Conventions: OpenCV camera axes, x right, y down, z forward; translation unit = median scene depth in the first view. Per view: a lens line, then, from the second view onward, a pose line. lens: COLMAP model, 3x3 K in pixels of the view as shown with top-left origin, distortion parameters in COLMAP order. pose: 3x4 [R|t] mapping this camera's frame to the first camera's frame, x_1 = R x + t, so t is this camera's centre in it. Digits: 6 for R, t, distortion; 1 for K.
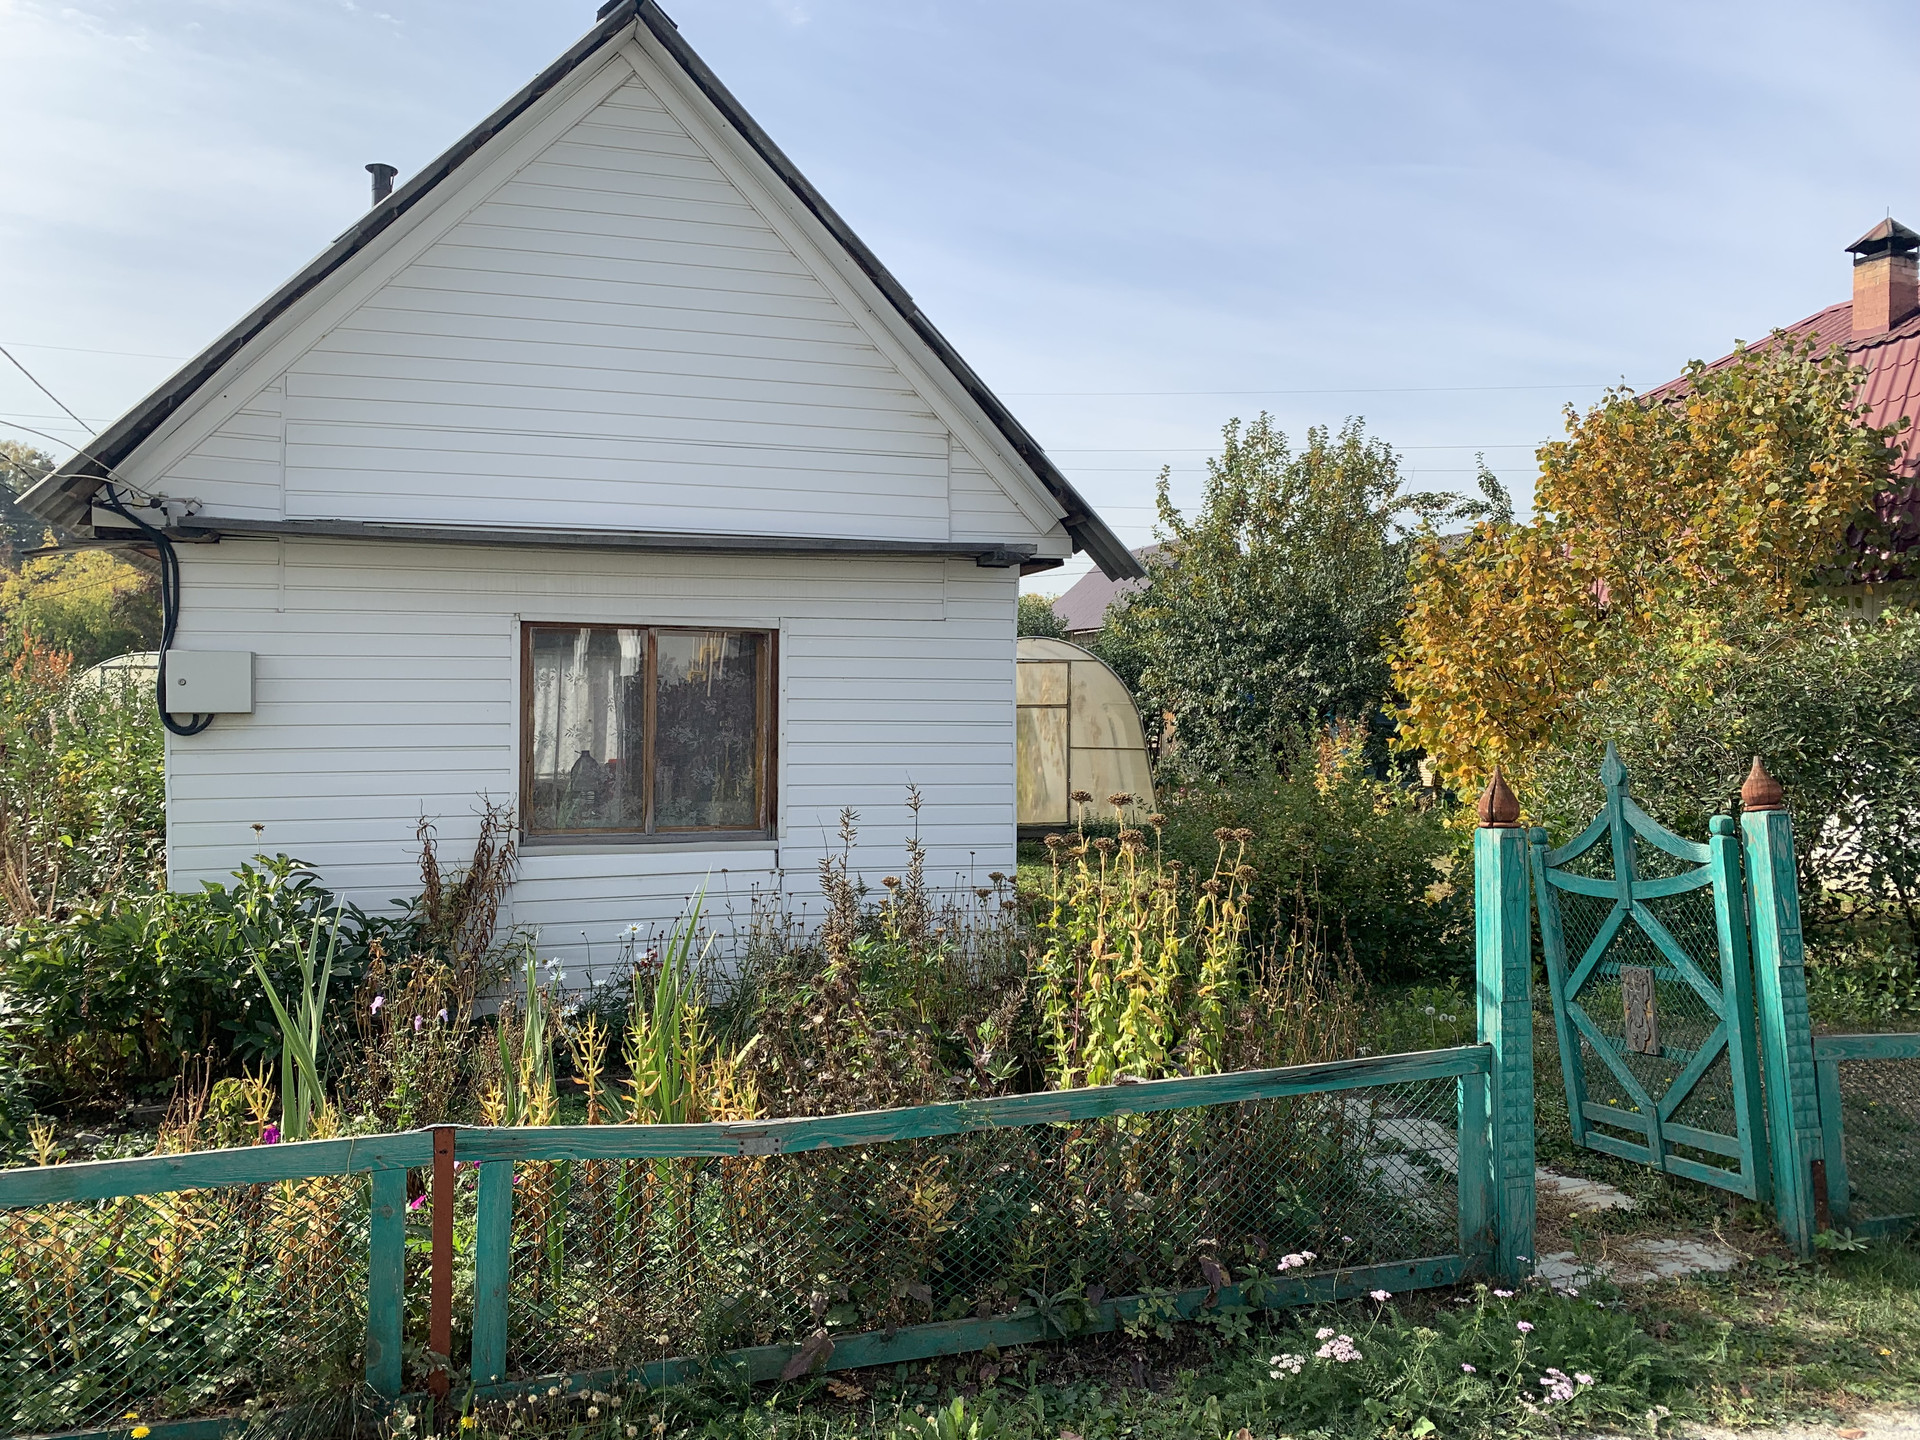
lens RADIAL K [[1454.9, 0, 944.4], [0, 1454.9, 724.2], [0, 0, 1]] dist [0.013023, -0.022452]
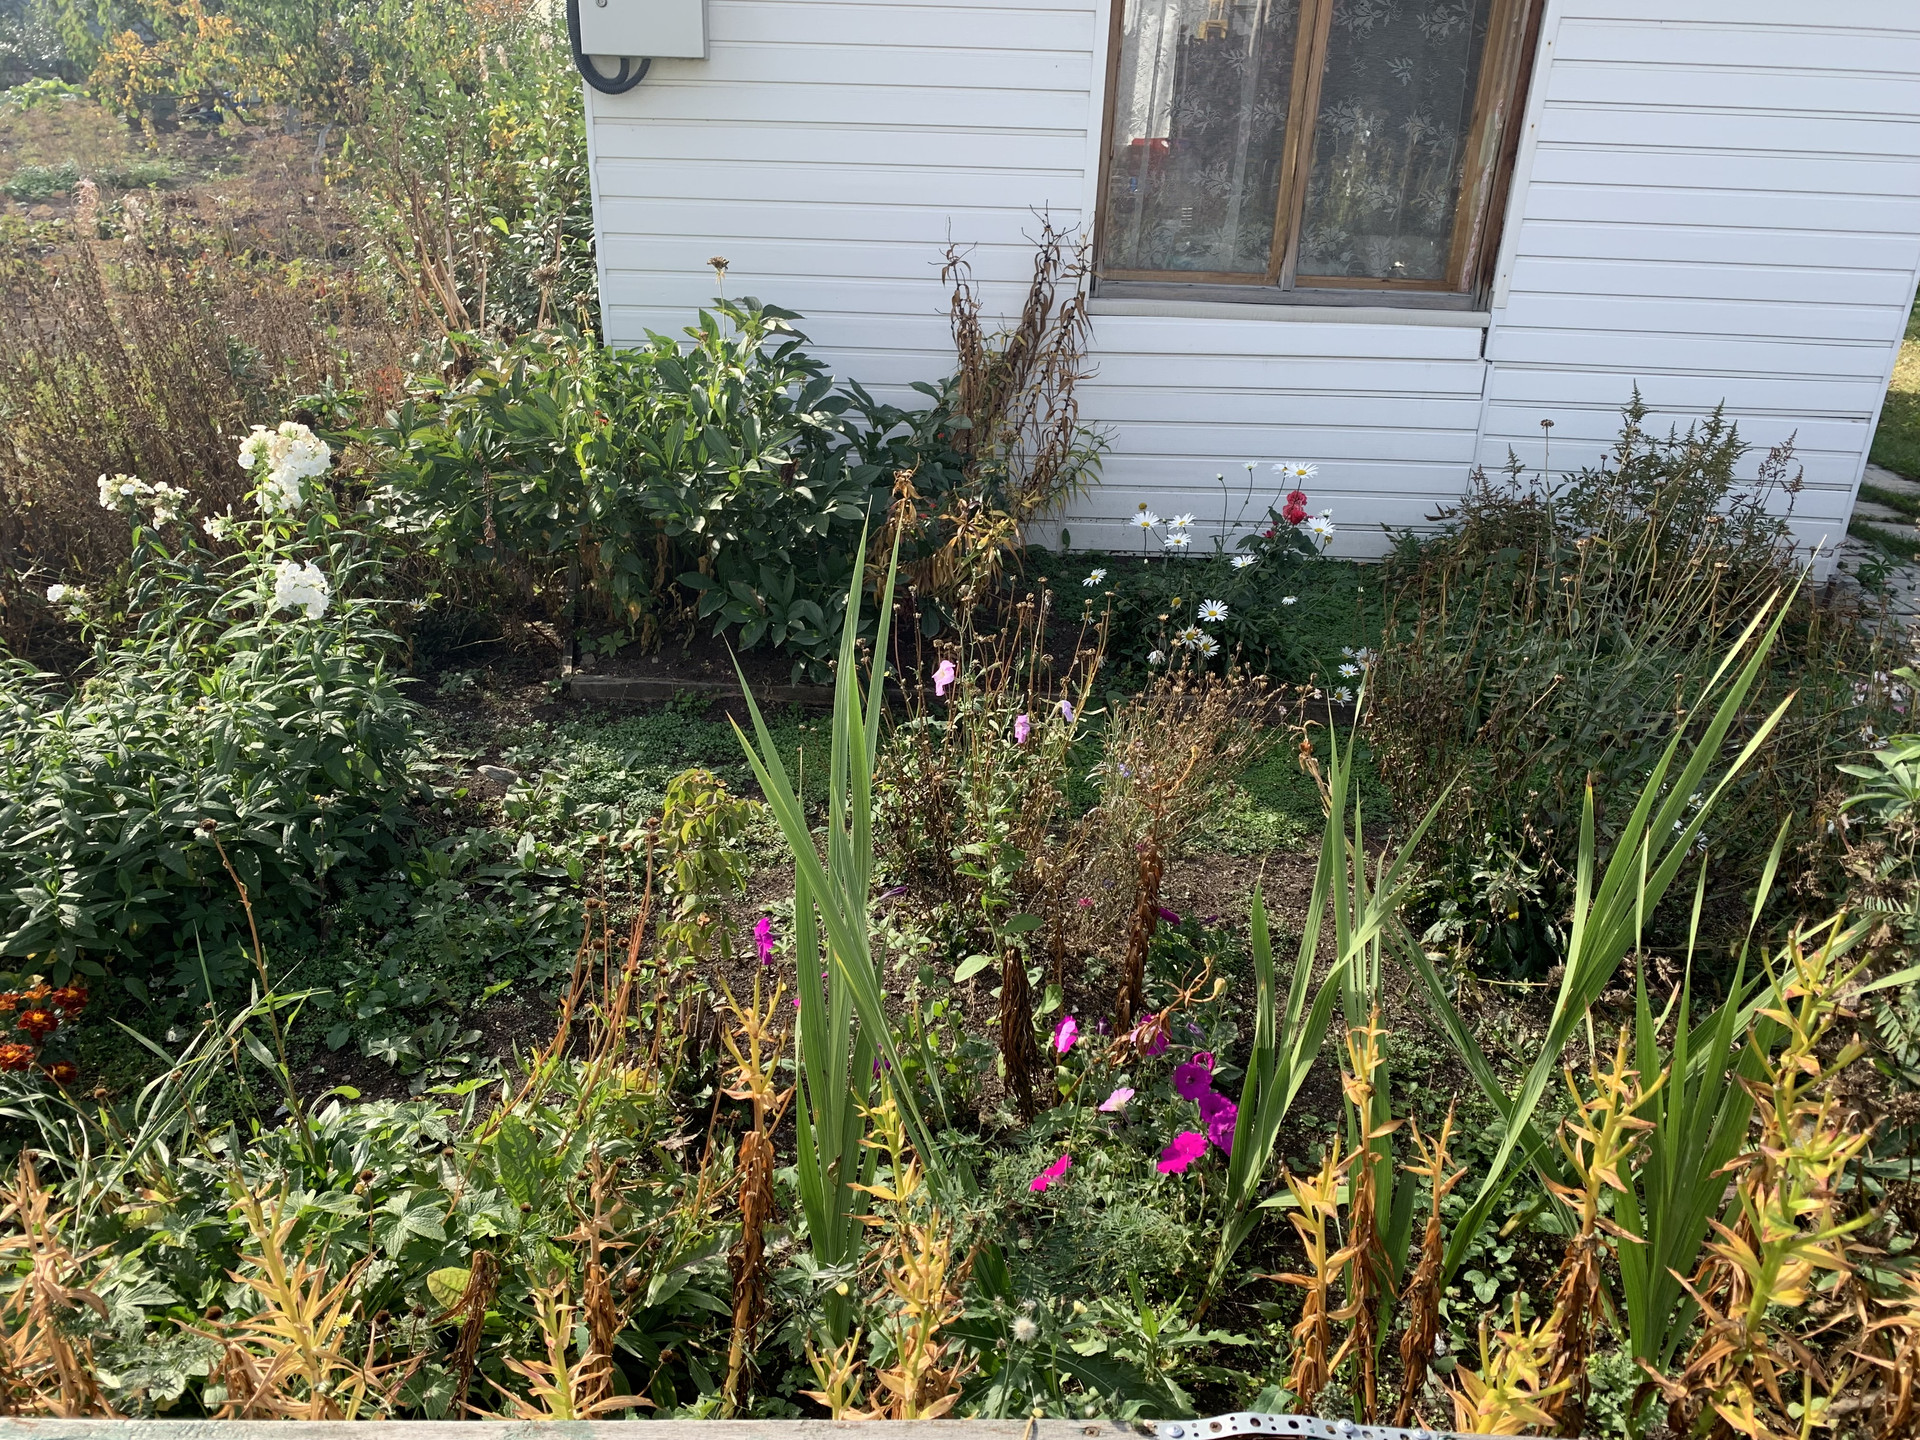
lens RADIAL K [[1454.9, 0, 955.7], [0, 1454.9, 712.7], [0, 0, 1]] dist [0.013023, -0.022452]
pose [[0.958552, 0.143630, -0.246065, -0.168201], [-0.035238, 0.916771, 0.397856, -0.002878], [0.282730, -0.372695, 0.883834, 0.352995]]
